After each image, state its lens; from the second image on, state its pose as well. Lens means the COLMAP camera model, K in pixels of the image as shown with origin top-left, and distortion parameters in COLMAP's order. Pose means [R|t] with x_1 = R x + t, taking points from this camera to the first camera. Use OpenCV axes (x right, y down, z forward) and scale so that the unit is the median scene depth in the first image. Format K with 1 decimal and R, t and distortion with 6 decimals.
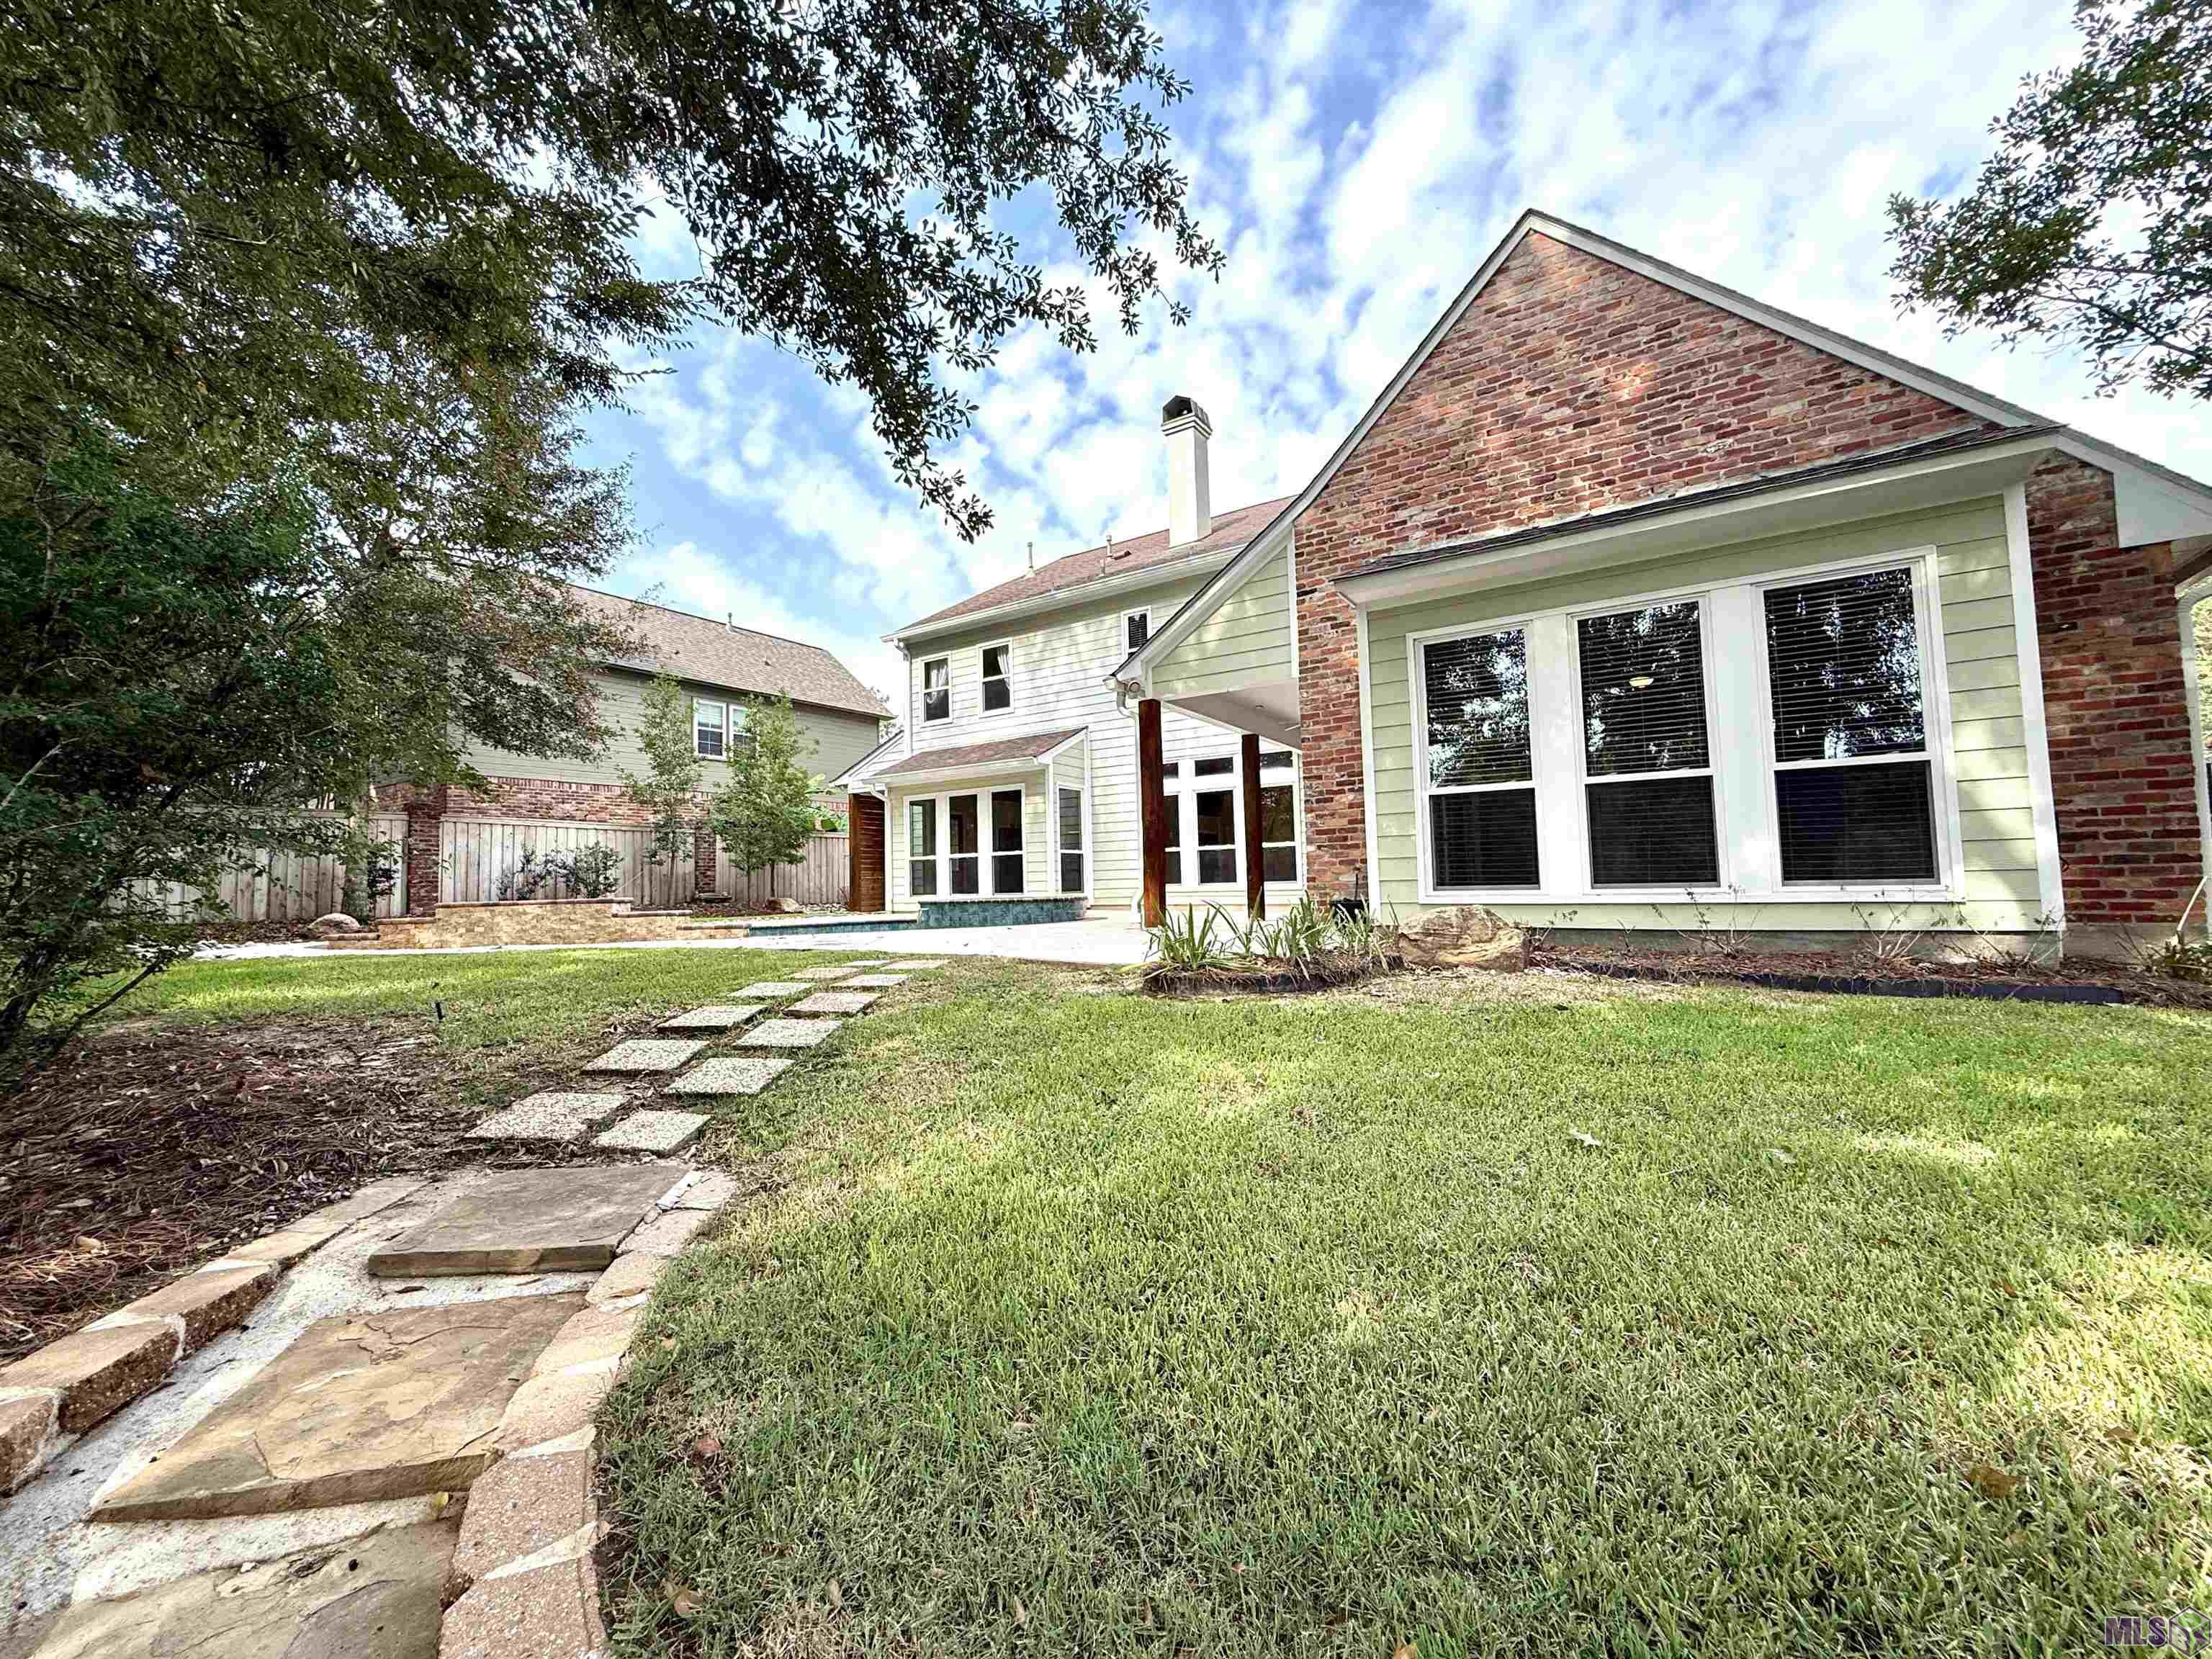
lens RADIAL K [[878.7, 0, 1104.2], [0, 878.7, 835.1], [0, 0, 1]] dist [-0.000957, 0.009137]
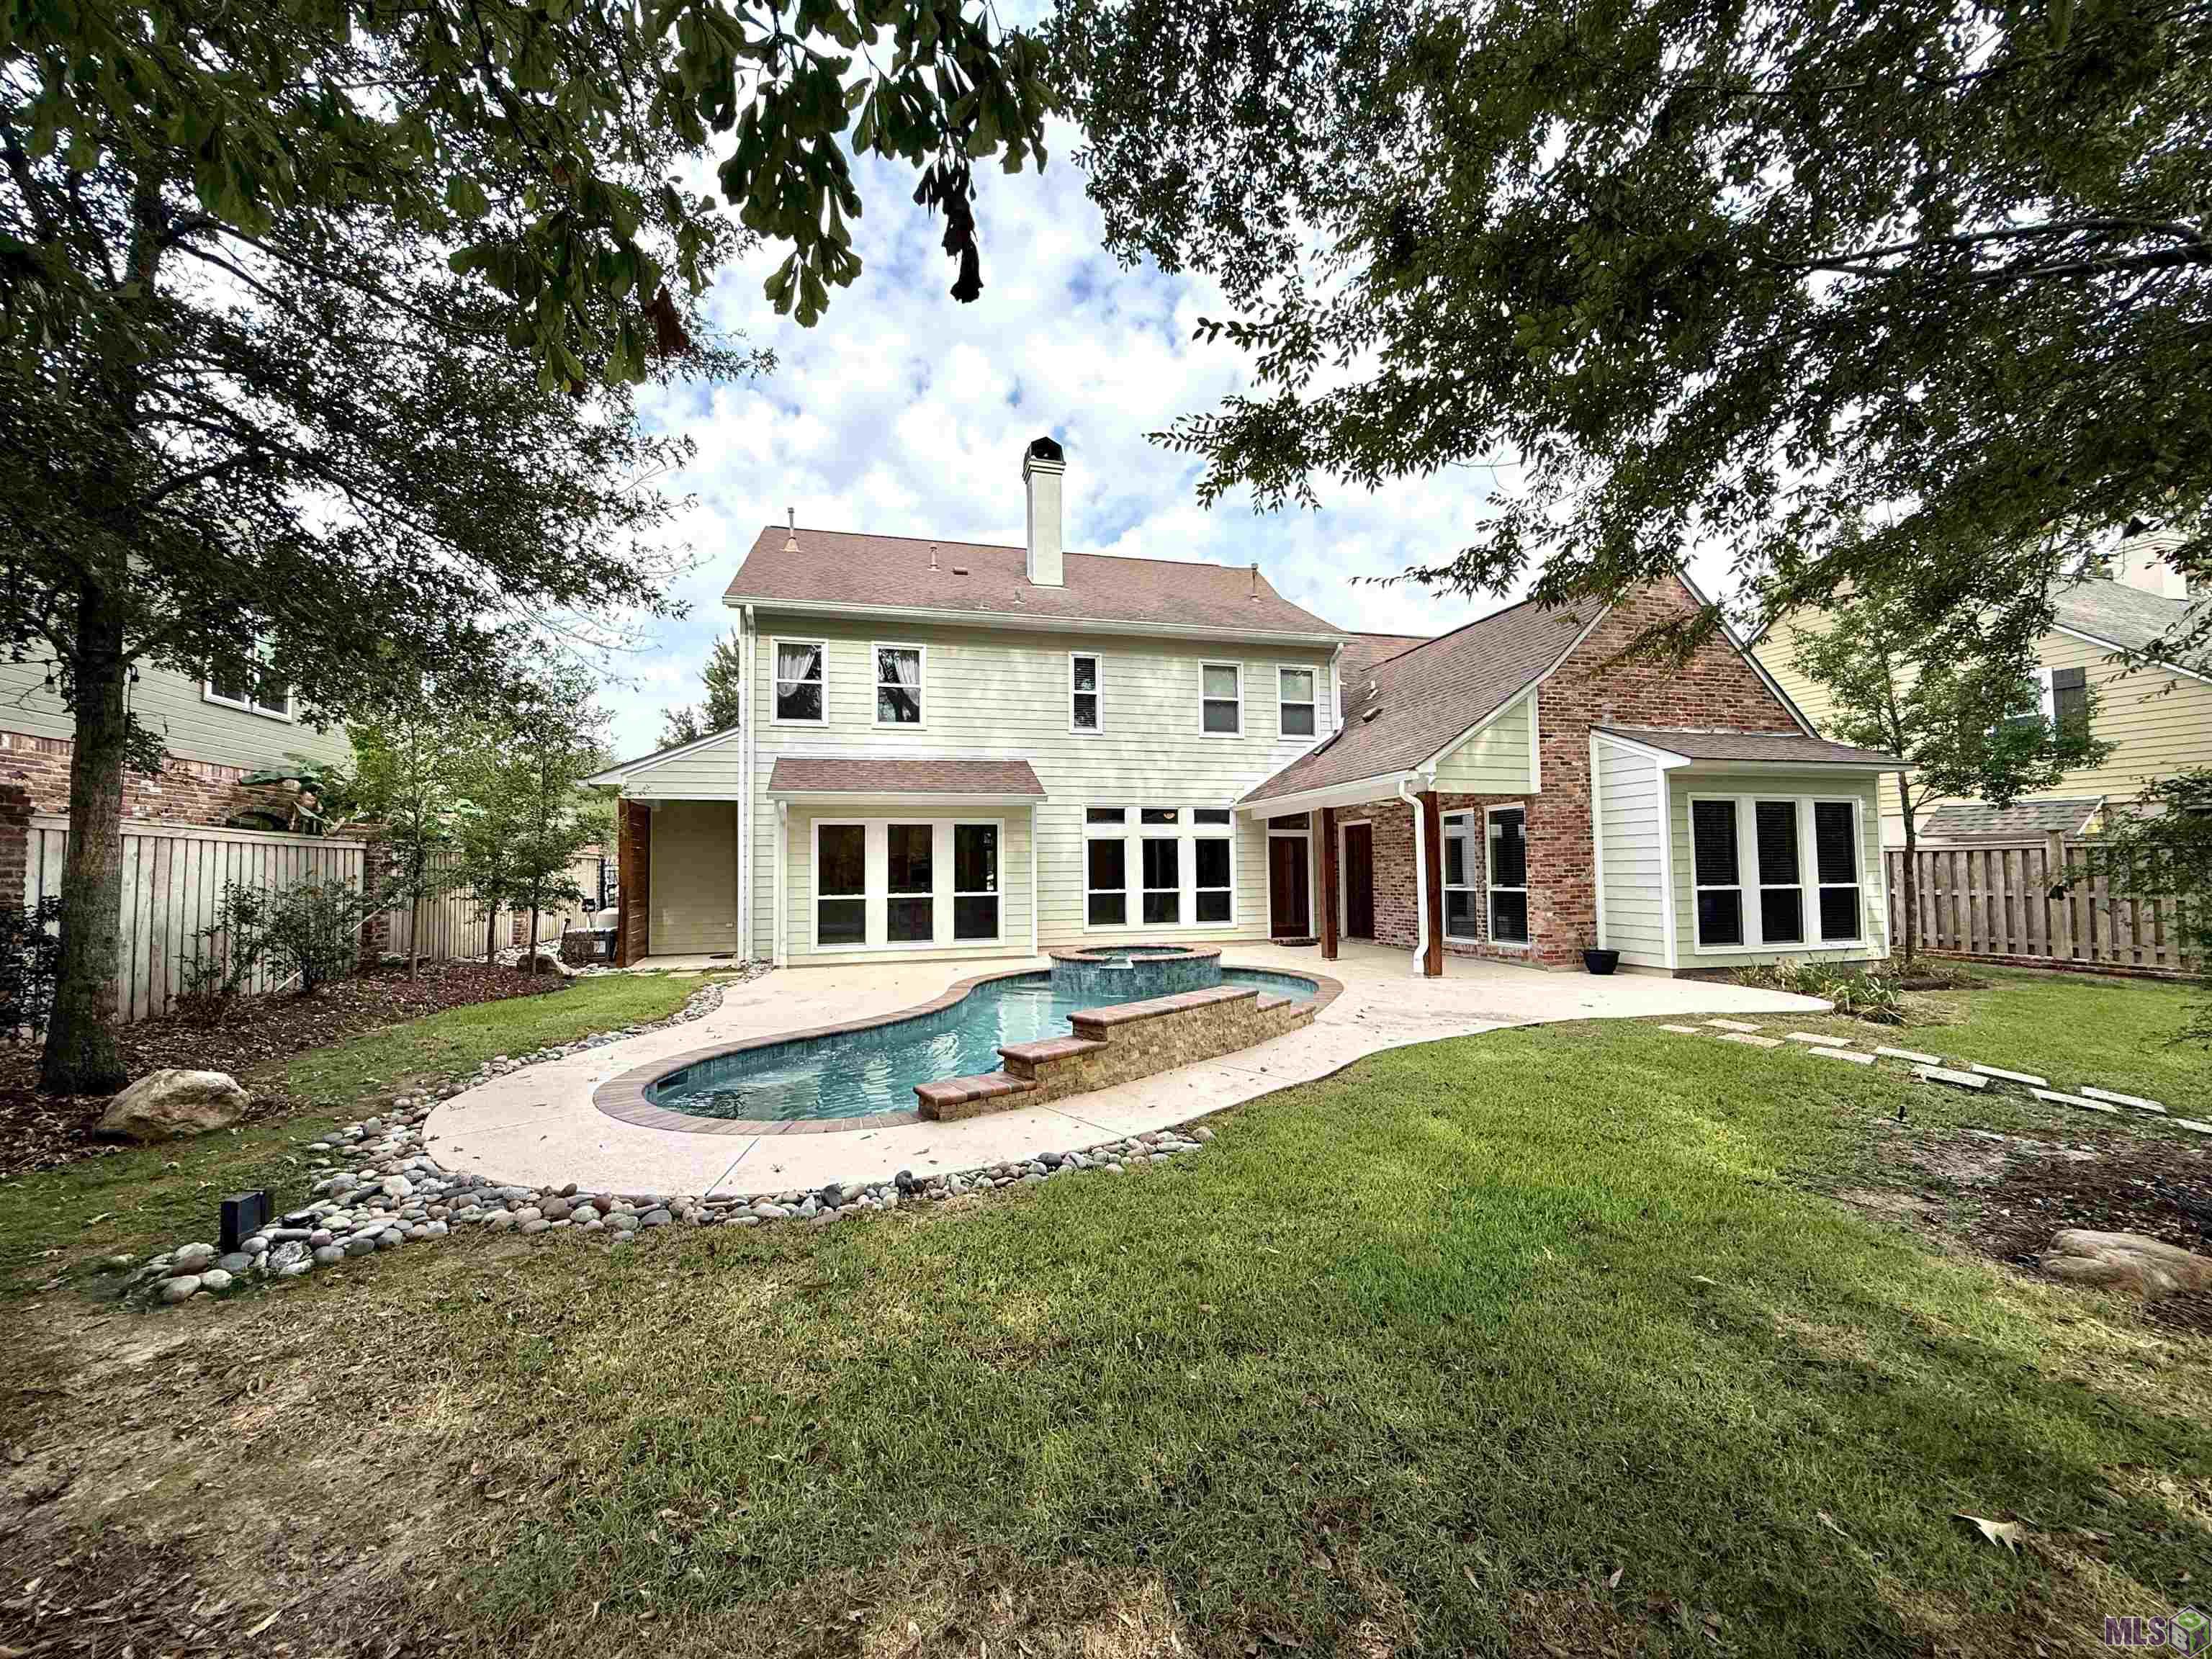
lens RADIAL K [[880.5, 0, 1101.2], [0, 880.5, 829.5], [0, 0, 1]] dist [0.000439, 0.000078]
pose [[0.665622, 0.050991, 0.744545, -1.330087], [-0.045767, 0.998574, -0.027473, -0.050621], [-0.744884, -0.015789, 0.667007, 0.584414]]
